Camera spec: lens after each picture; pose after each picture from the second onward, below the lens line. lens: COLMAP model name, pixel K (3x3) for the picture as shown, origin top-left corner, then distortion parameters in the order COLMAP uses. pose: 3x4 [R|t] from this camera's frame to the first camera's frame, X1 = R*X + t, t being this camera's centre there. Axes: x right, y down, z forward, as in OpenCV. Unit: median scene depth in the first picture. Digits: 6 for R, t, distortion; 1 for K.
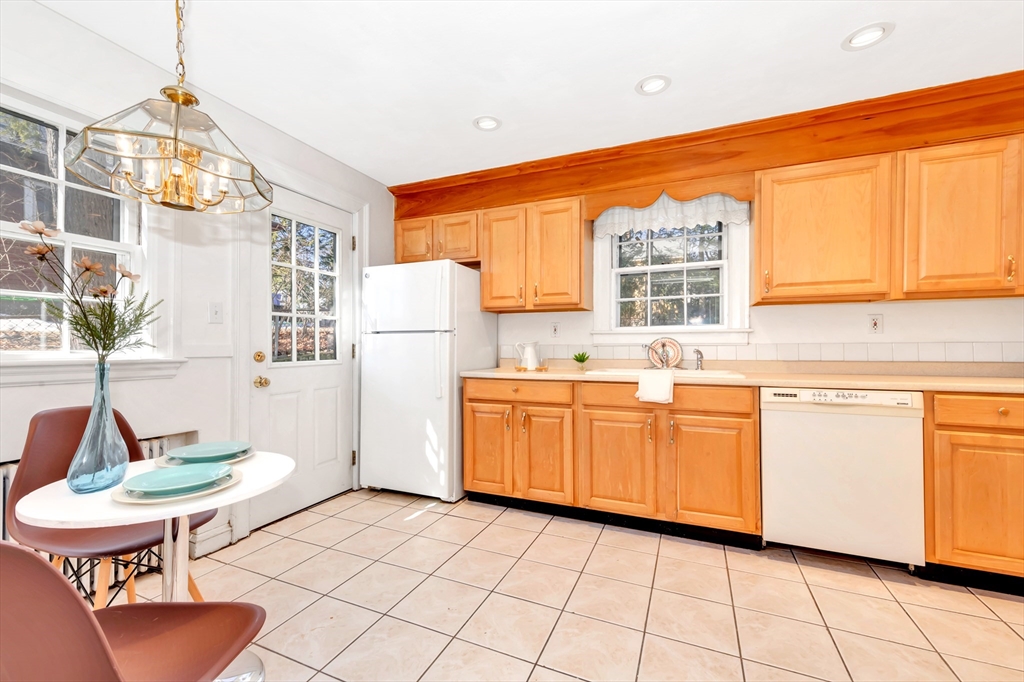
lens RADIAL K [[404.0, 0, 500.1], [0, 404.0, 339.2], [0, 0, 1]] dist [0.000542, -0.000145]
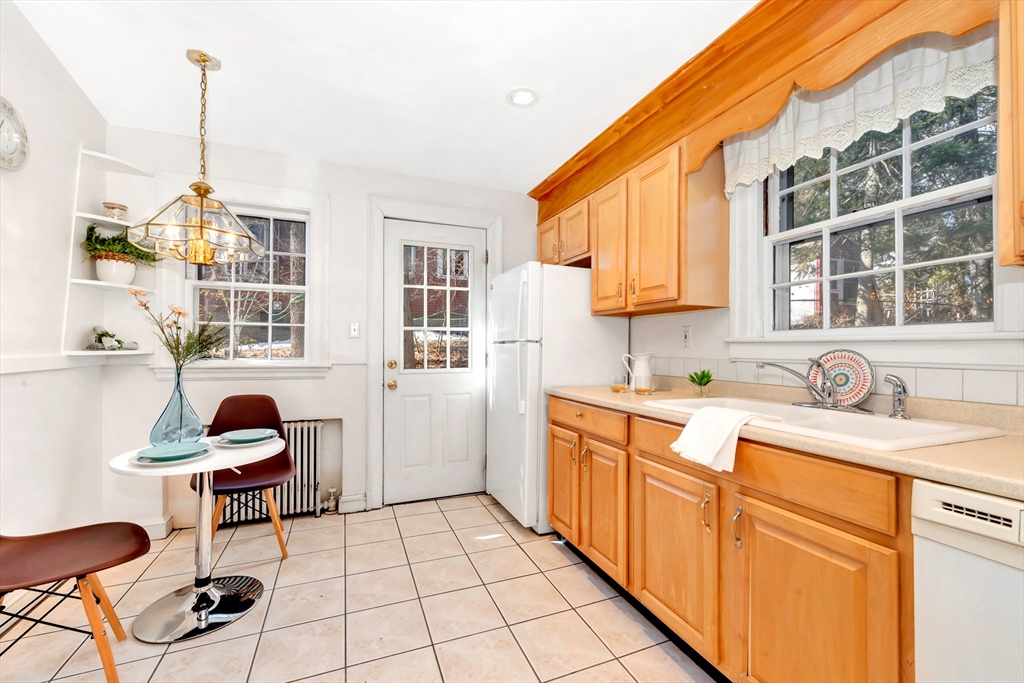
lens RADIAL K [[412.0, 0, 512.0], [0, 412.0, 341.5], [0, 0, 1]] dist [0.000891, -0.000076]
pose [[0.728885, -0.007218, -0.684599, 0.502435], [0.007731, 0.999967, -0.002311, -0.018664], [0.684593, -0.003608, 0.728917, 0.326802]]
